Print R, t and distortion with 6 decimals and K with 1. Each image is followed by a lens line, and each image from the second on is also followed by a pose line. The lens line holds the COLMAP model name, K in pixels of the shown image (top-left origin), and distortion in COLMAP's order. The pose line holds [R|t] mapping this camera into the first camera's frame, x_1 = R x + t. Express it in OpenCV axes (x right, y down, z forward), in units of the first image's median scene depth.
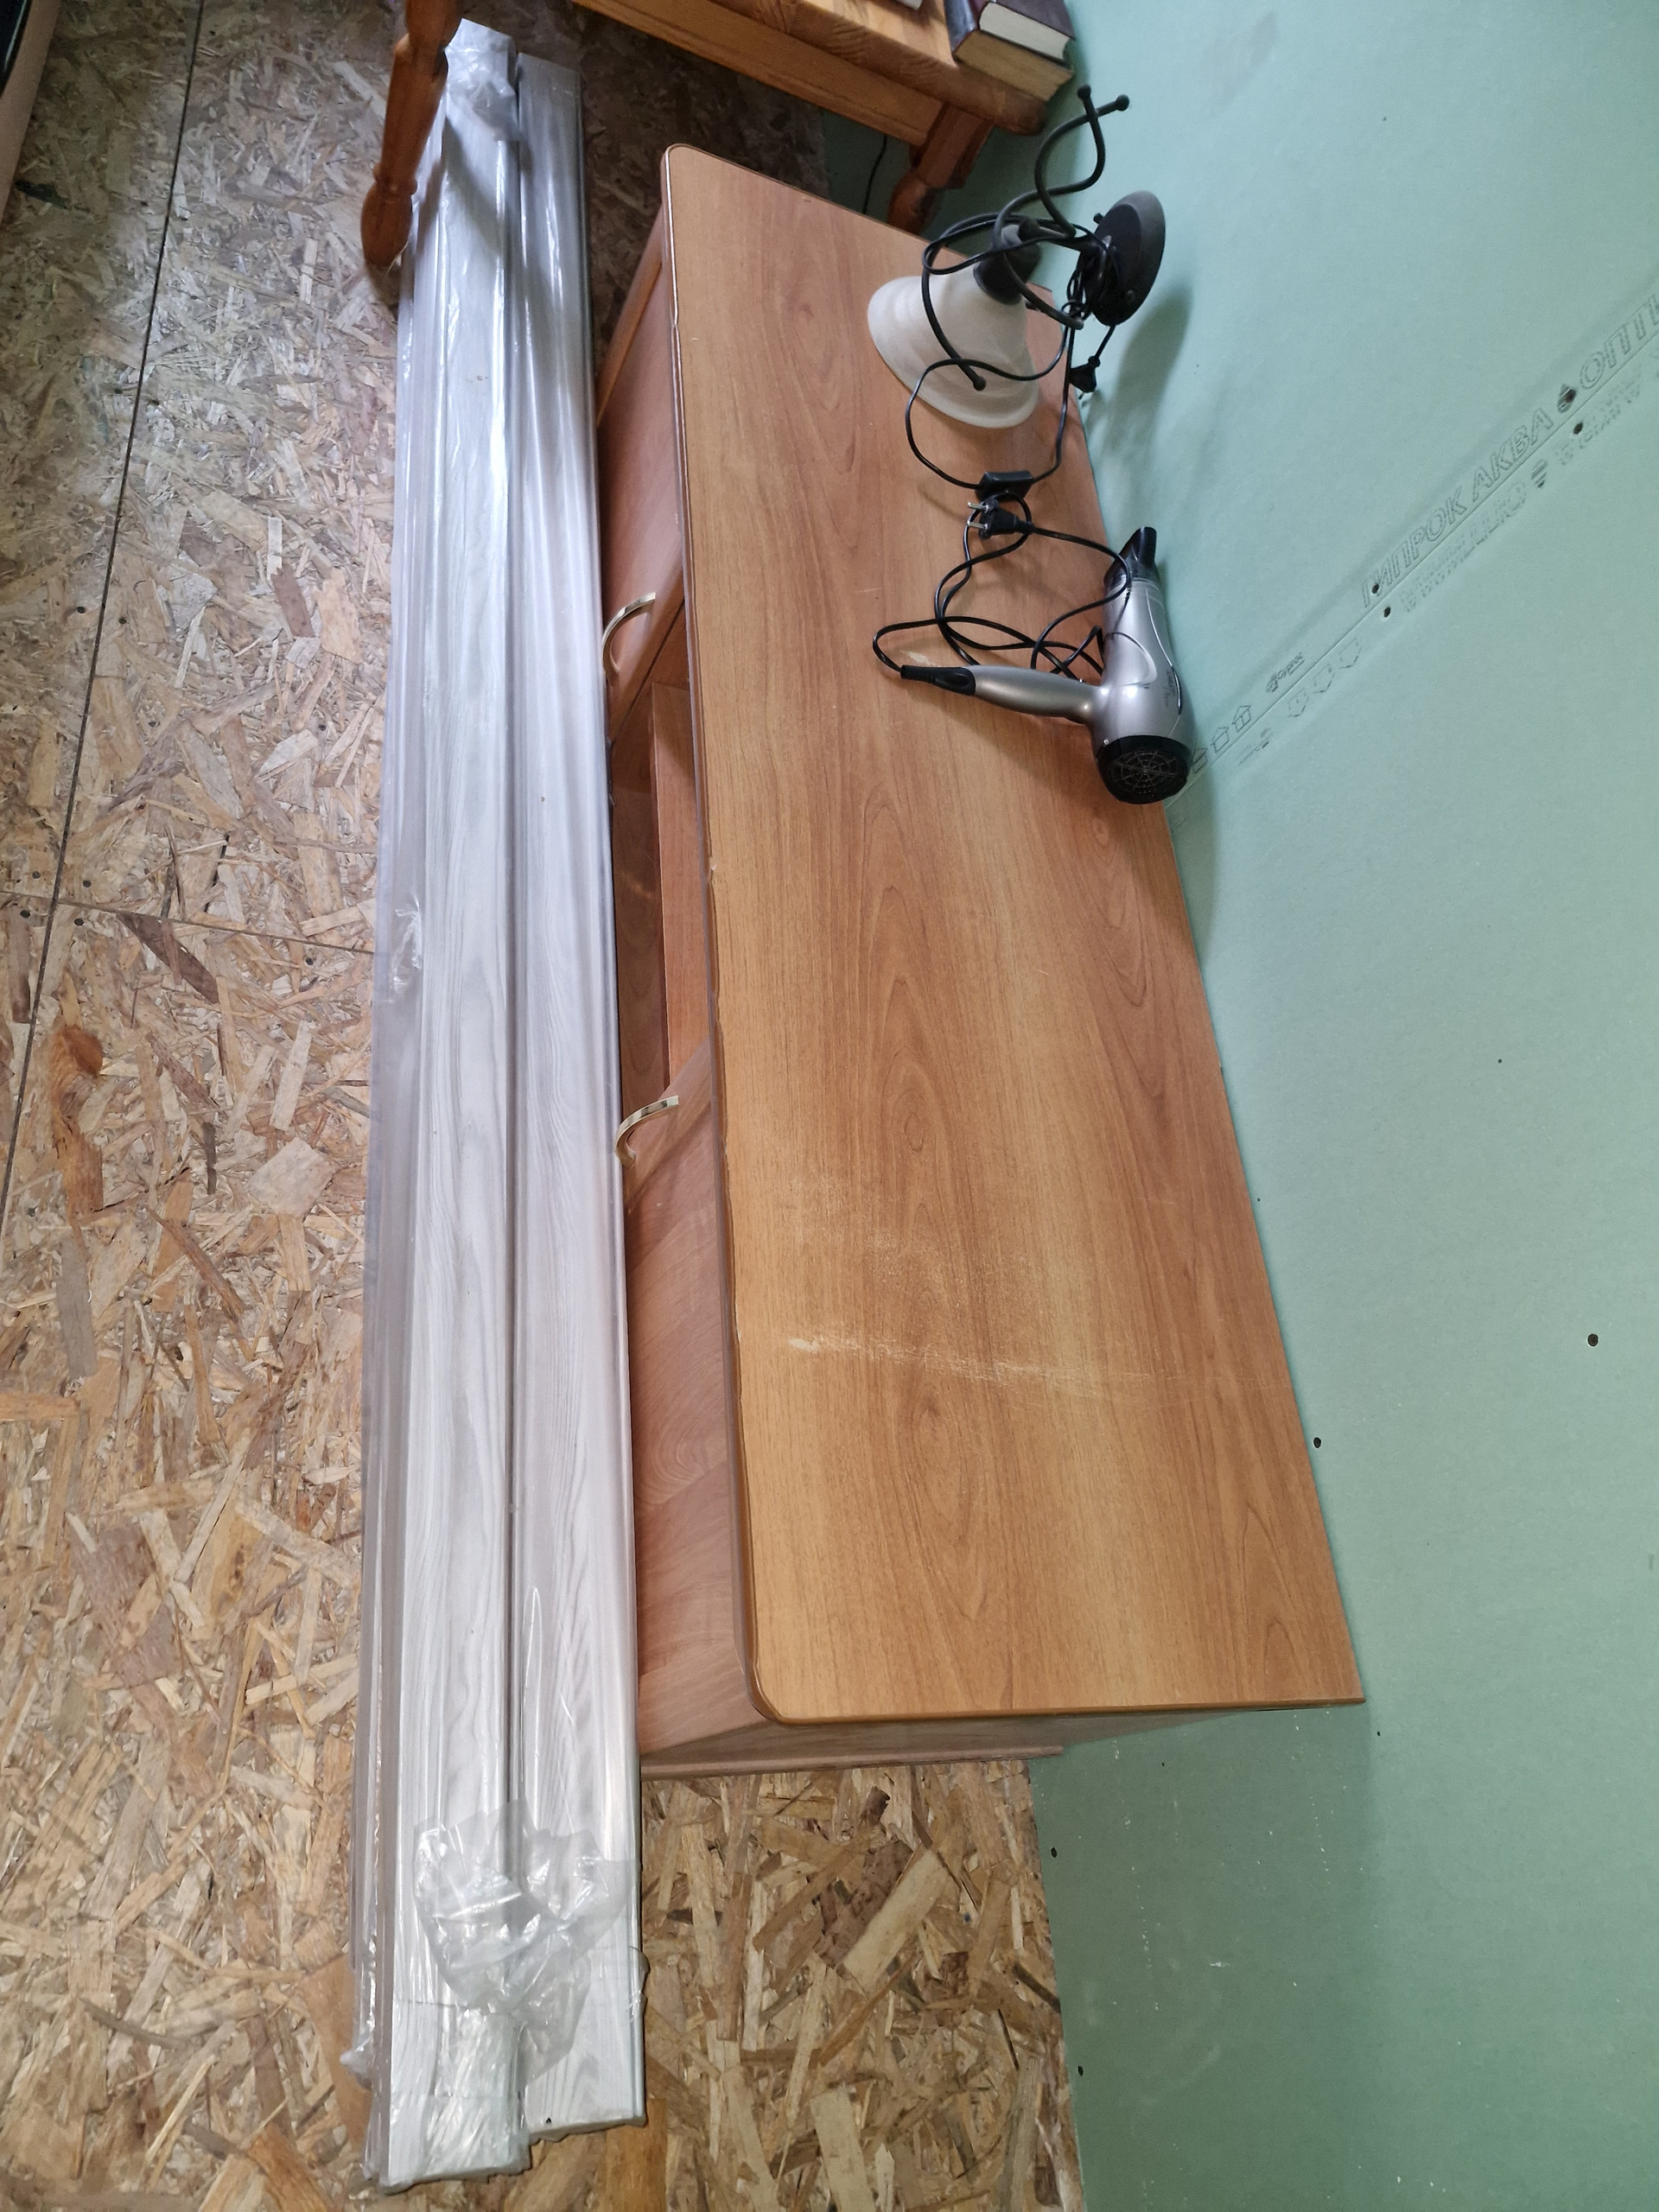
lens RADIAL K [[1528.8, 0, 802.0], [0, 1528.8, 1093.9], [0, 0, 1]] dist [0.077533, -0.070987]
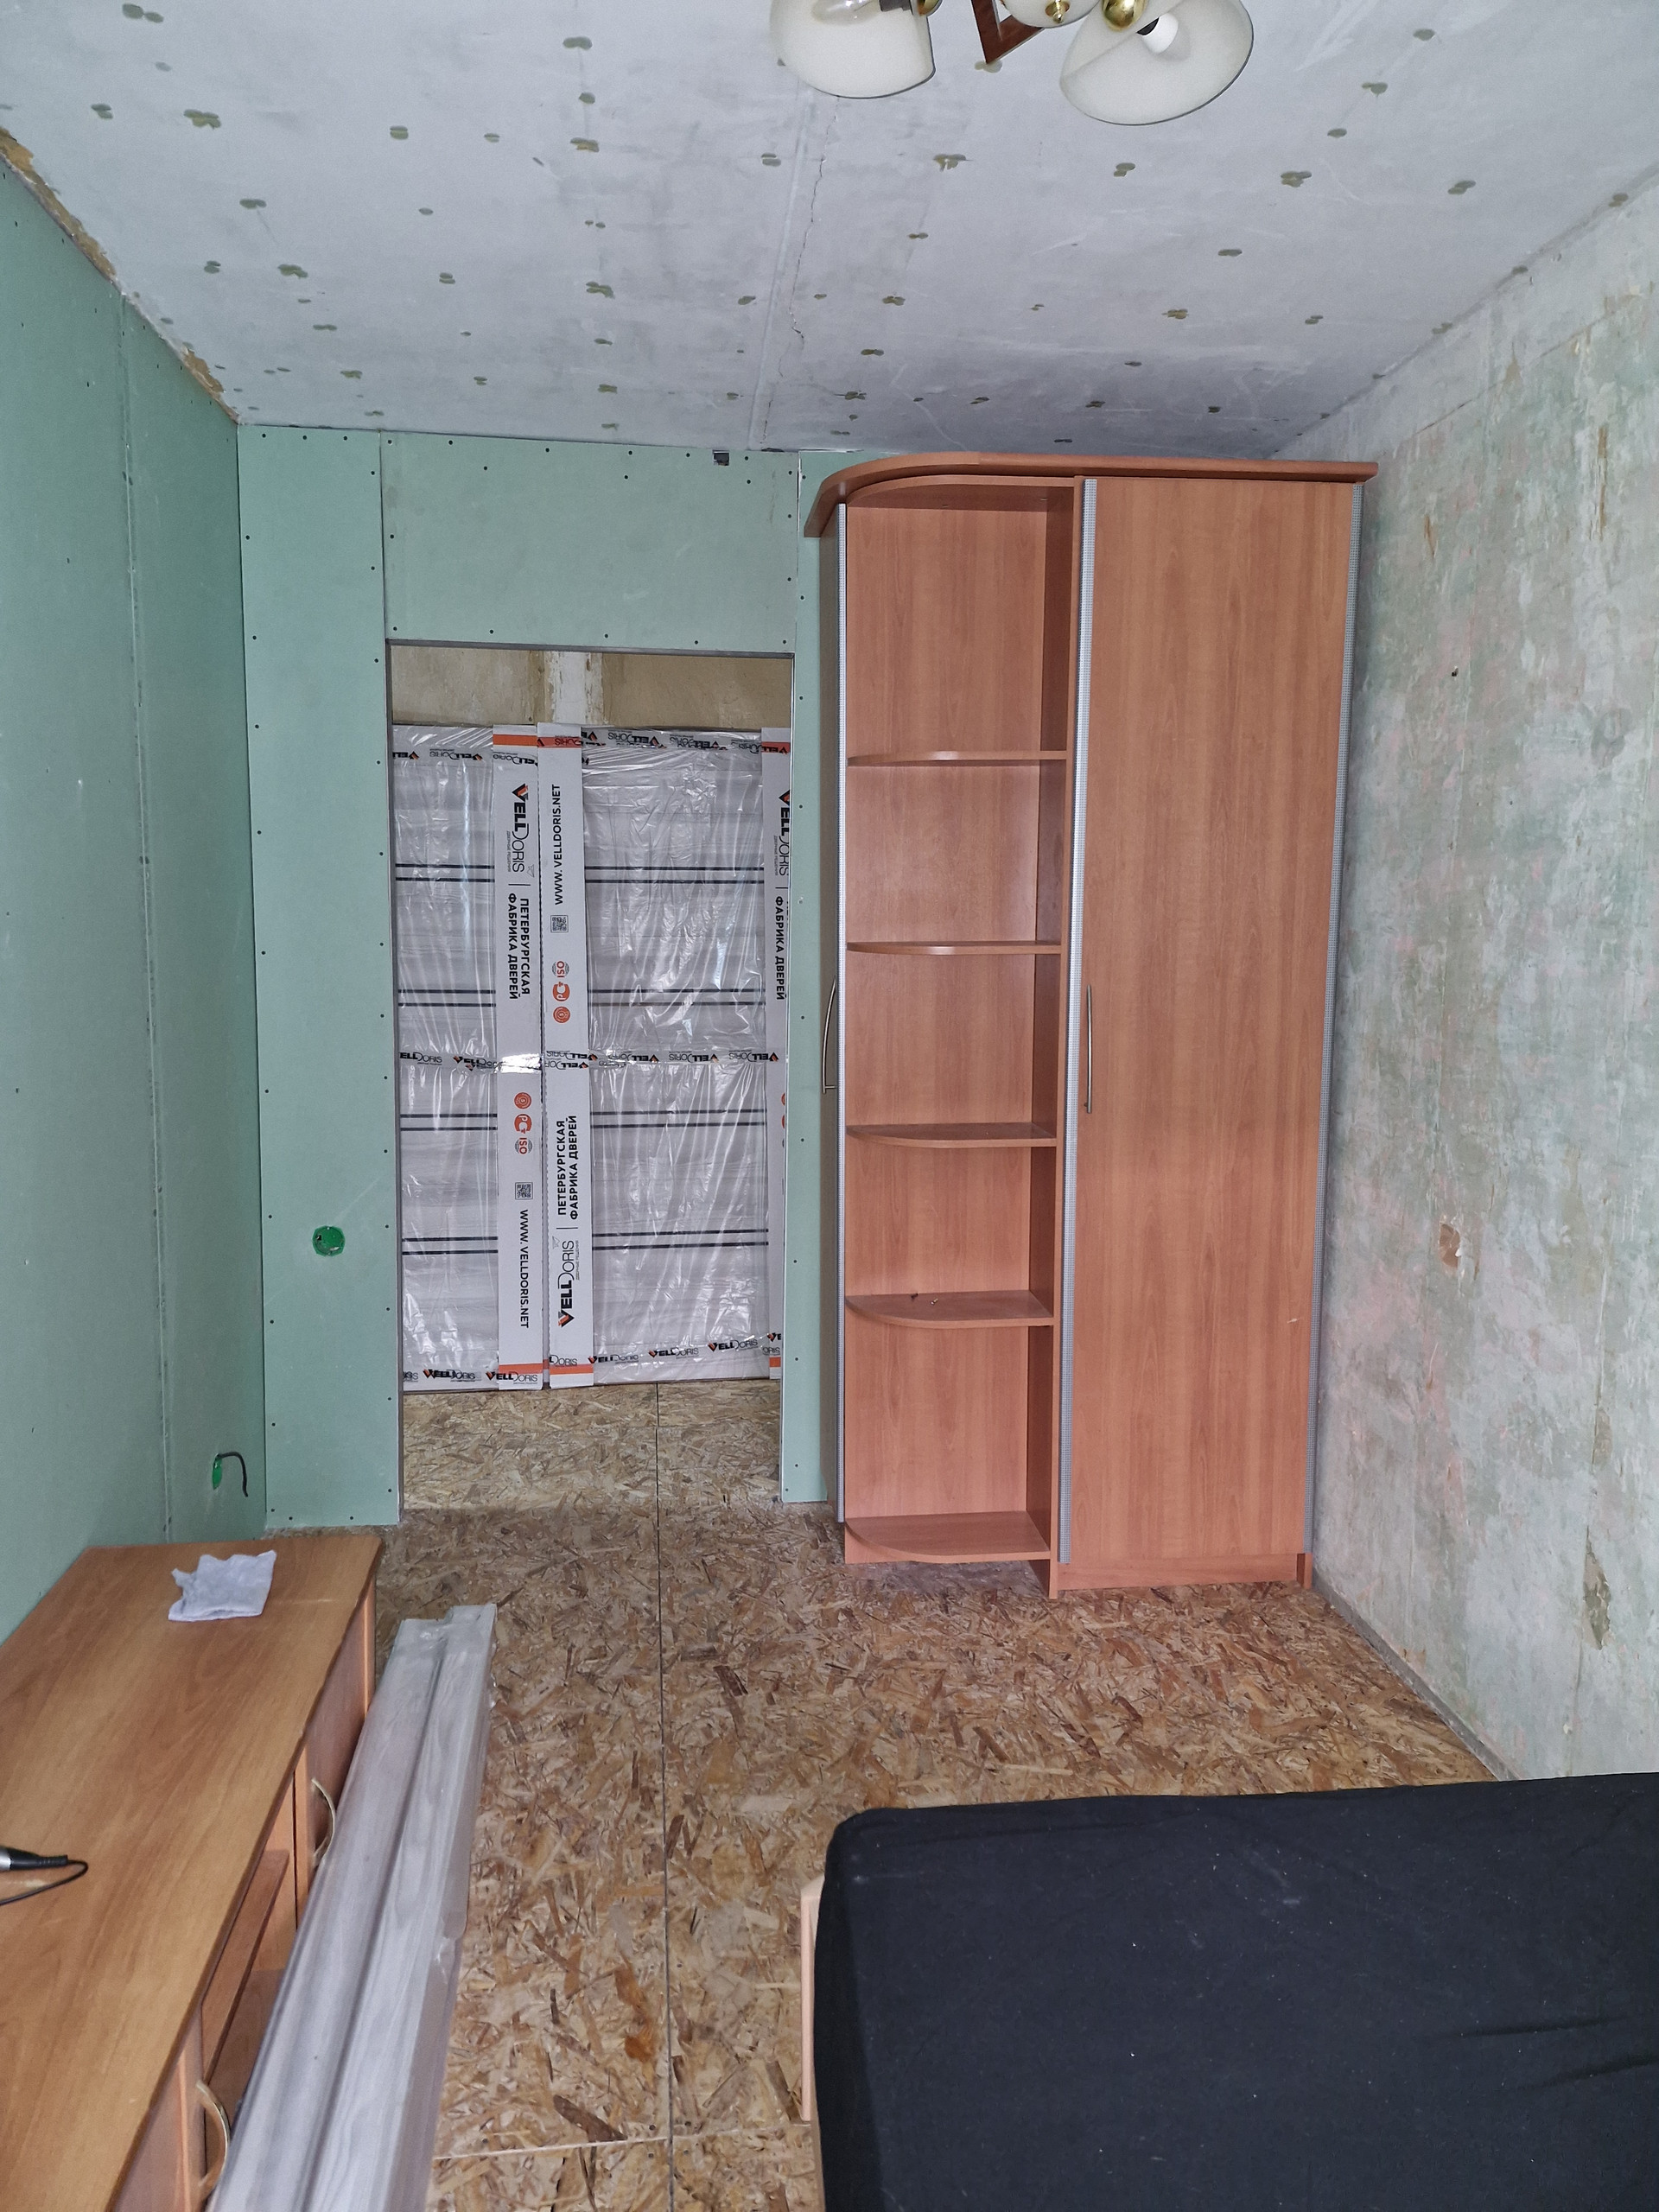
lens RADIAL K [[1528.8, 0, 828.0], [0, 1528.8, 1102.9], [0, 0, 1]] dist [0.077533, -0.070987]
pose [[-0.906723, -0.413334, -0.083714, -0.140272], [-0.231128, 0.321005, 0.918442, -1.859945], [-0.352750, 0.852122, -0.386595, 0.796583]]
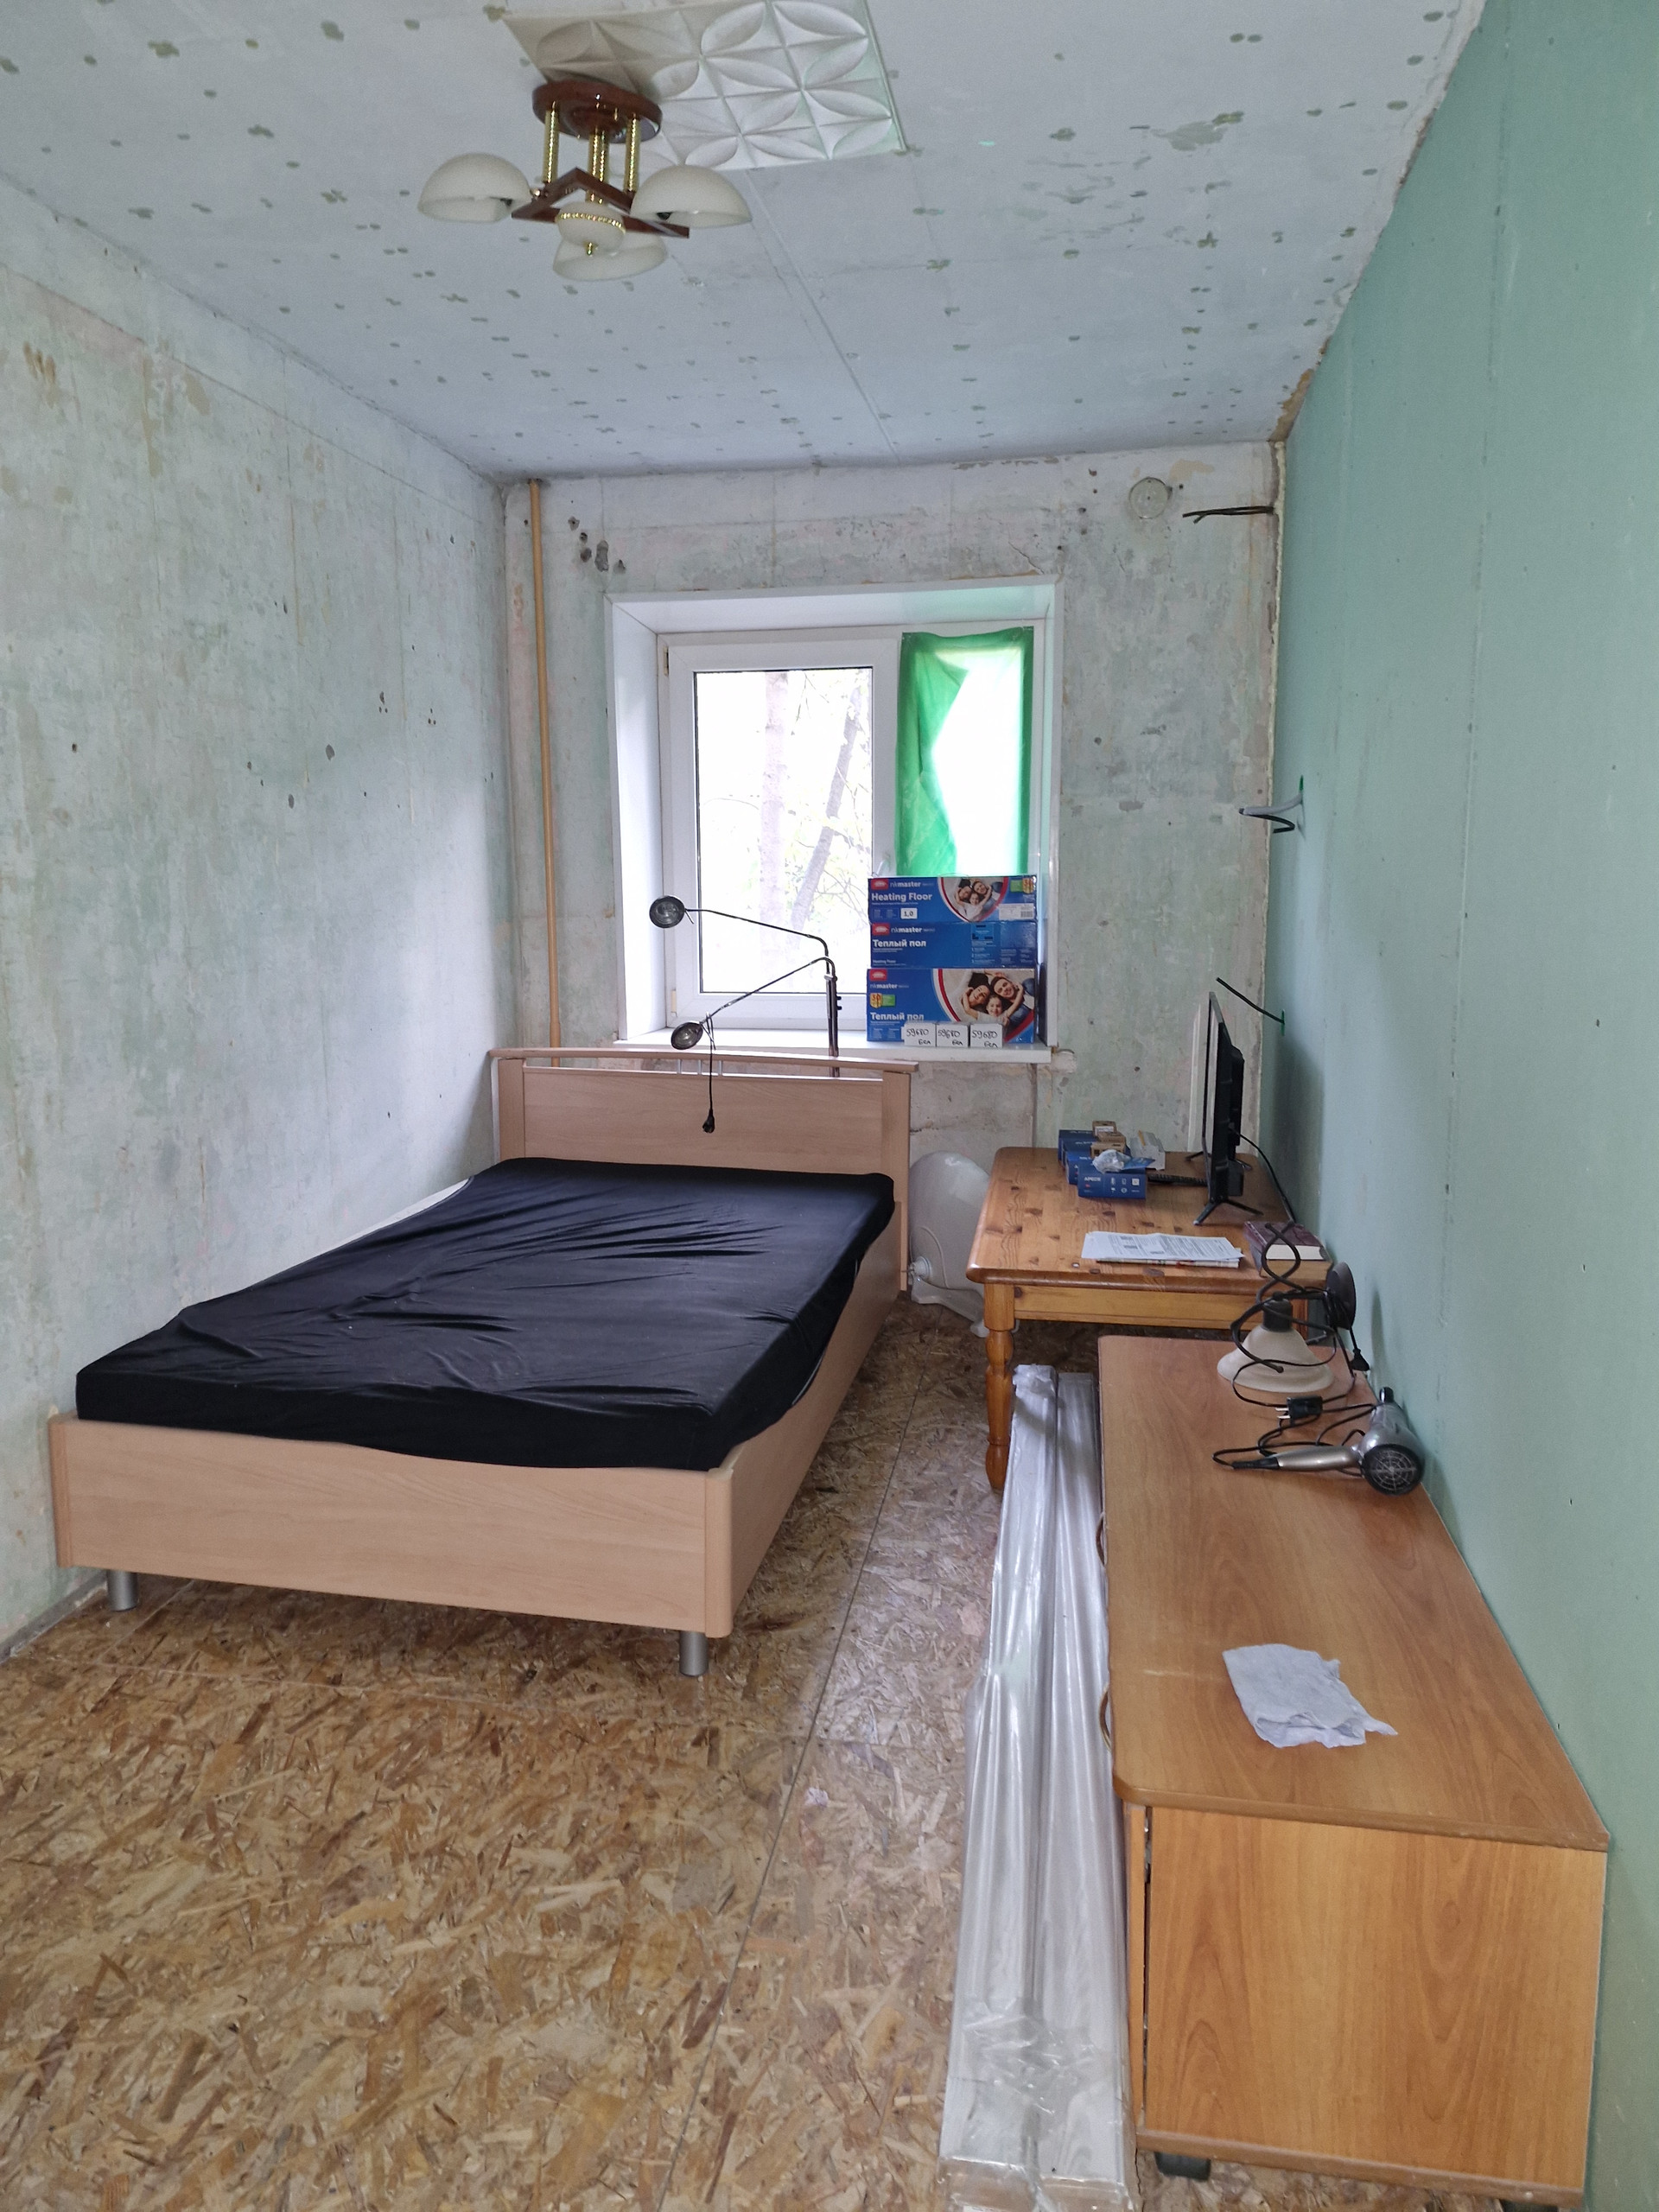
lens RADIAL K [[1528.8, 0, 817.8], [0, 1528.8, 1106.5], [0, 0, 1]] dist [0.077533, -0.070987]
pose [[0.877536, -0.378871, -0.293916, 0.338598], [-0.028077, 0.571301, -0.820260, 0.993509], [0.478687, 0.728061, 0.490700, -0.400712]]
